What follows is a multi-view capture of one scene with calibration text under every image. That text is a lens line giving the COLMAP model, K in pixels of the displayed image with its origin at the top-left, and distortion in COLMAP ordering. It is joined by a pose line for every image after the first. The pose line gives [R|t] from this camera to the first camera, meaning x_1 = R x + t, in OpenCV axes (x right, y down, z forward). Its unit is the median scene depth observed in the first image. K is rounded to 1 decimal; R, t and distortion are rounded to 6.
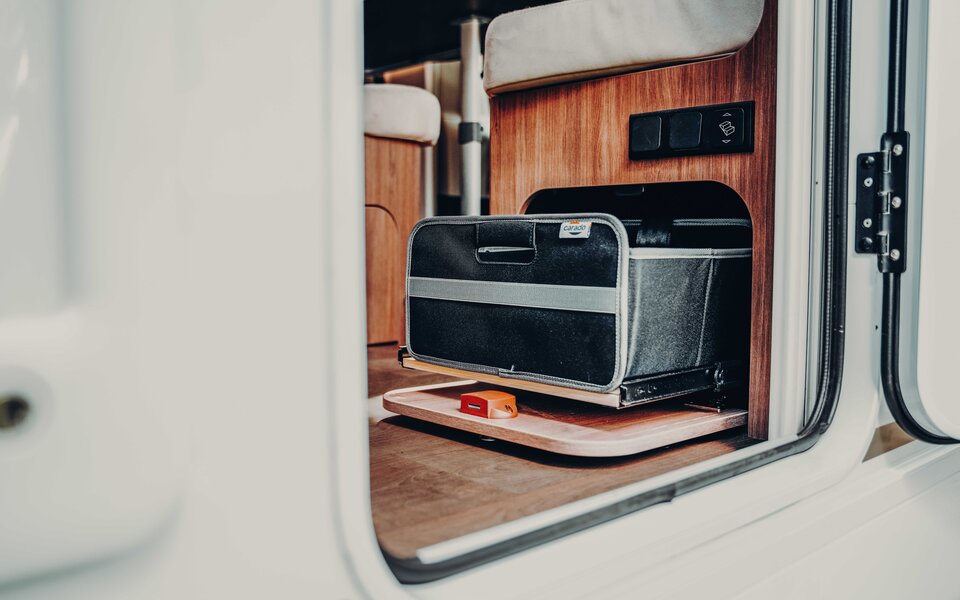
lens RADIAL K [[855.4, 0, 480.0], [0, 855.4, 300.0], [0, 0, 1]] dist [-0.000396, 0.004795]
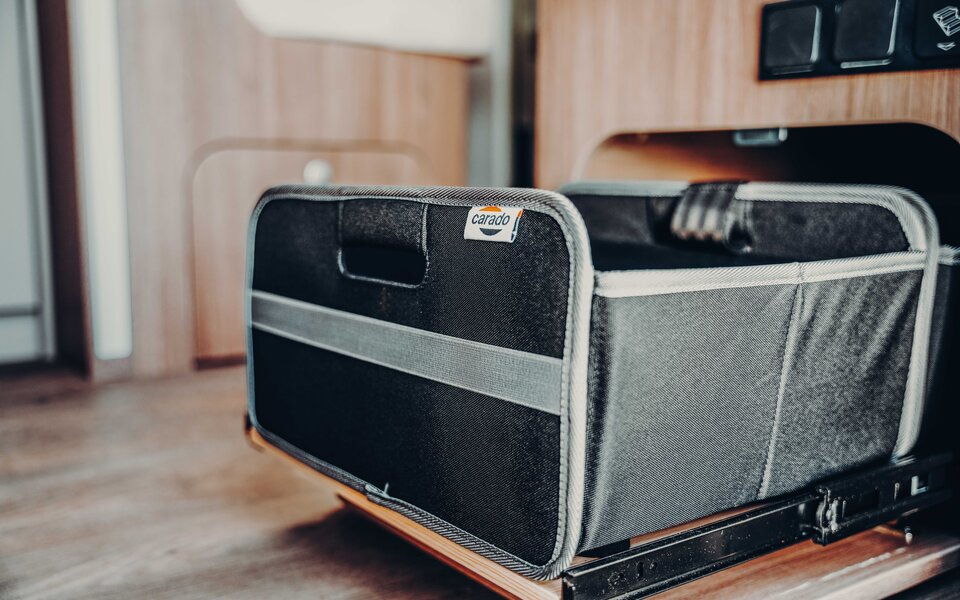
lens RADIAL K [[855.4, 0, 480.0], [0, 855.4, 300.0], [0, 0, 1]] dist [-0.000396, 0.004795]
pose [[0.977501, 0.034570, -0.208076, 0.205160], [-0.017865, 0.996502, 0.081636, -0.079369], [0.210171, -0.076082, 0.974700, 0.549397]]
